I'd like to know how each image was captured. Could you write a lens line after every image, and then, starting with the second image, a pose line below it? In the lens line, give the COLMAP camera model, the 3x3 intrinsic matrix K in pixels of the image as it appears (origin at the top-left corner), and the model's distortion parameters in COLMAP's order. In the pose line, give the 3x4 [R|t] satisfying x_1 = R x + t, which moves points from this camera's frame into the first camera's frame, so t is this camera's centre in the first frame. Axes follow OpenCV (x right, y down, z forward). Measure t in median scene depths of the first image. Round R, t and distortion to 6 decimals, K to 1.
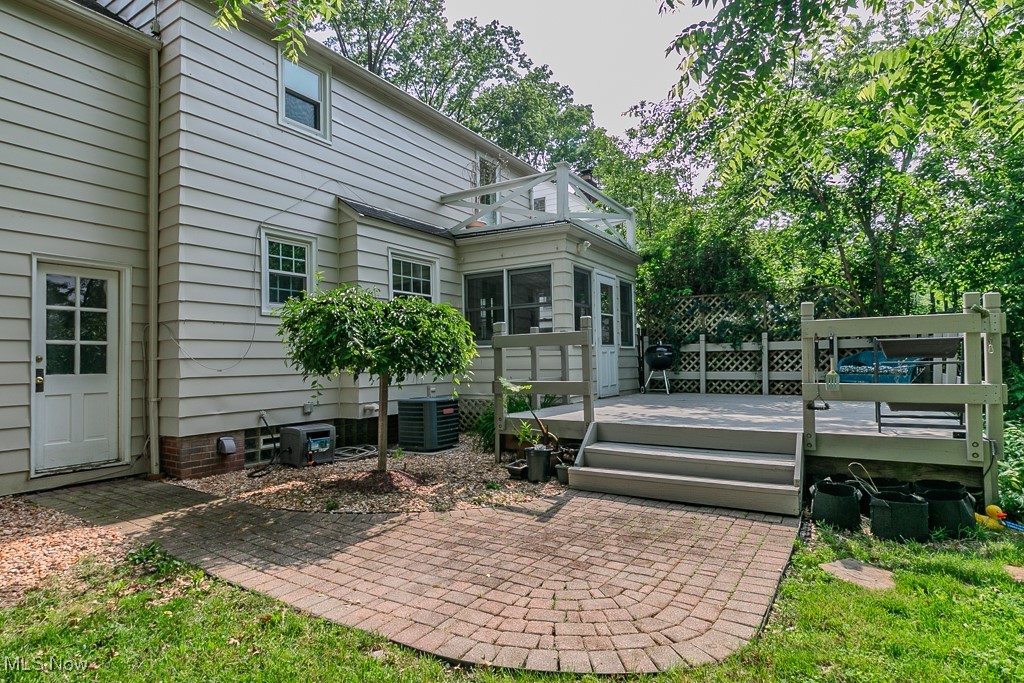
lens RADIAL K [[547.4, 0, 508.0], [0, 547.4, 357.6], [0, 0, 1]] dist [-0.000374, -0.000493]
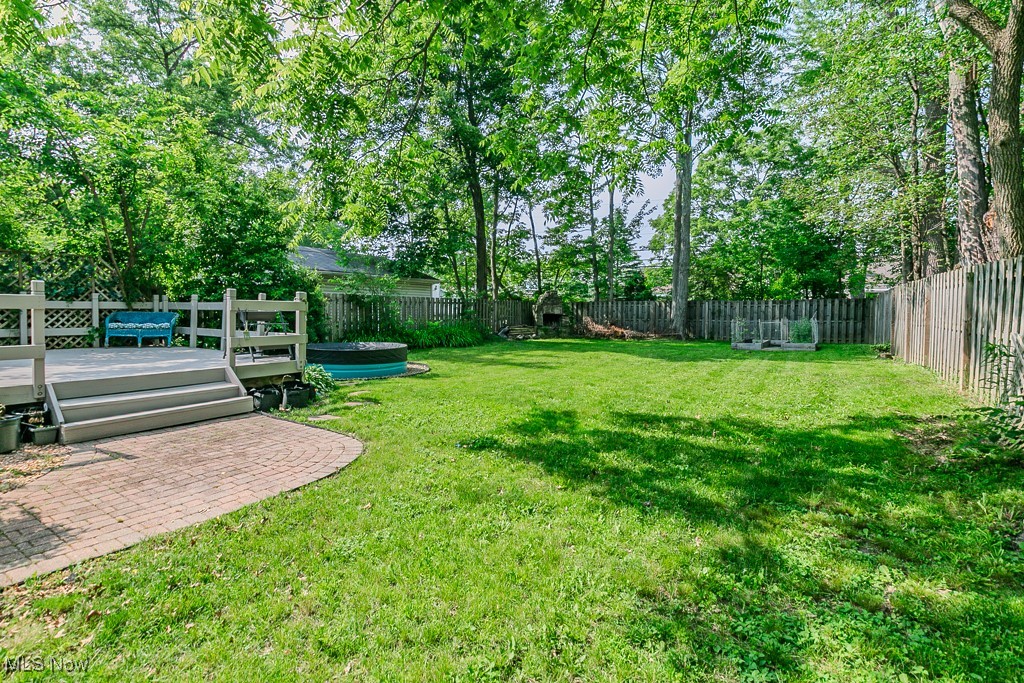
lens RADIAL K [[485.6, 0, 508.7], [0, 485.6, 328.9], [0, 0, 1]] dist [-0.001100, -0.000330]
pose [[-0.006988, -0.022715, 0.999718, -1.082493], [-0.018545, 0.999573, 0.022582, -0.030024], [-0.999804, -0.018382, -0.007406, 0.193137]]
